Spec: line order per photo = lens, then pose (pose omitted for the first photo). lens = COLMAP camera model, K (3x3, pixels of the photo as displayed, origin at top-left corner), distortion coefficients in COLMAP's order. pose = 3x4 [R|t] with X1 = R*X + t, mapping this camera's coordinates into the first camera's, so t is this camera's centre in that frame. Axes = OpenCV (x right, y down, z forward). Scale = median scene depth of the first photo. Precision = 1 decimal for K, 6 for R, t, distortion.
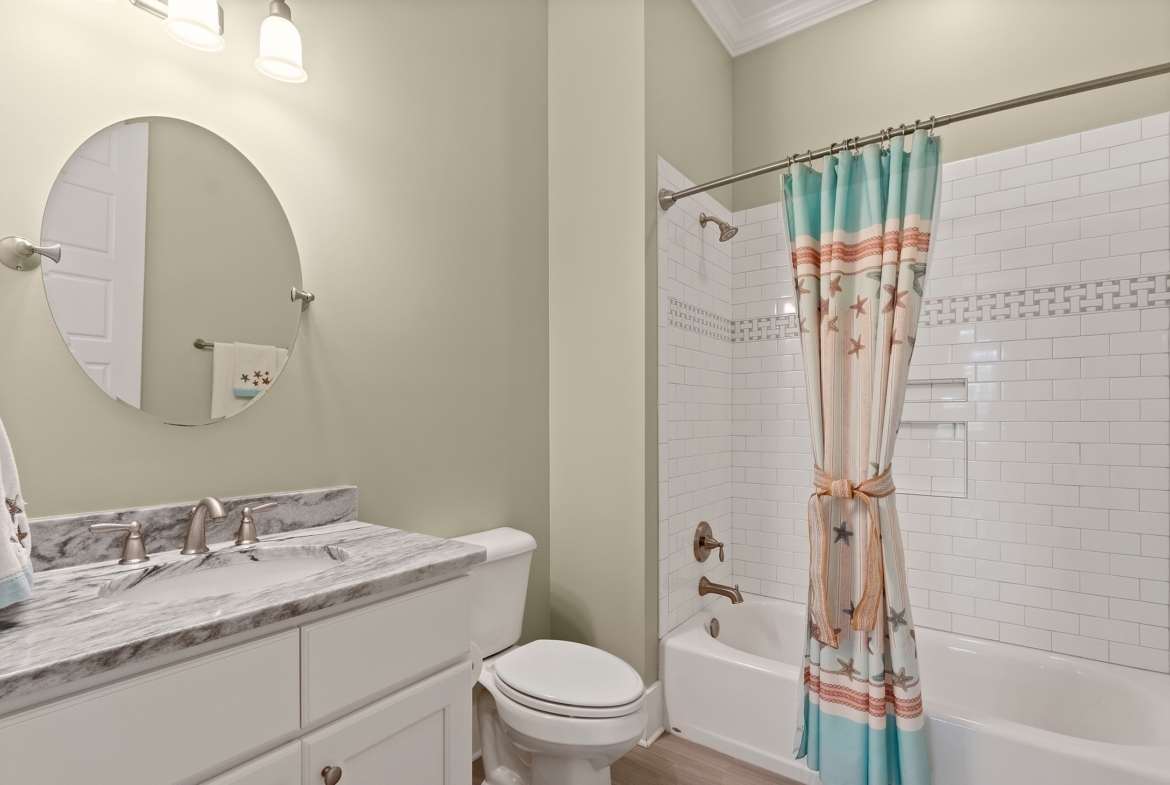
lens RADIAL K [[541.7, 0, 586.3], [0, 541.7, 419.7], [0, 0, 1]] dist [-0.000157, -0.000409]
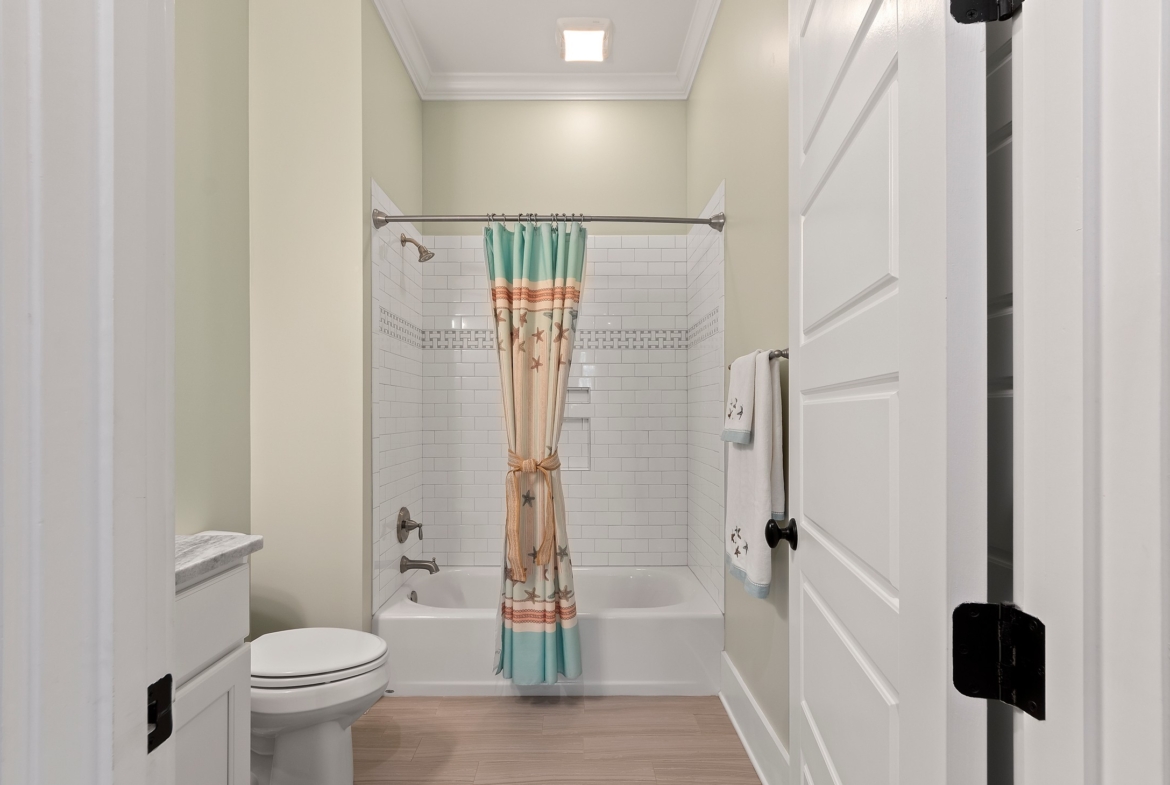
lens RADIAL K [[550.7, 0, 578.2], [0, 550.7, 417.1], [0, 0, 1]] dist [-0.000317, -0.000127]
pose [[0.797840, -0.002454, 0.602864, -0.264265], [0.002527, 0.999997, 0.000727, 0.001705], [-0.602864, 0.000943, 0.797843, -0.192555]]
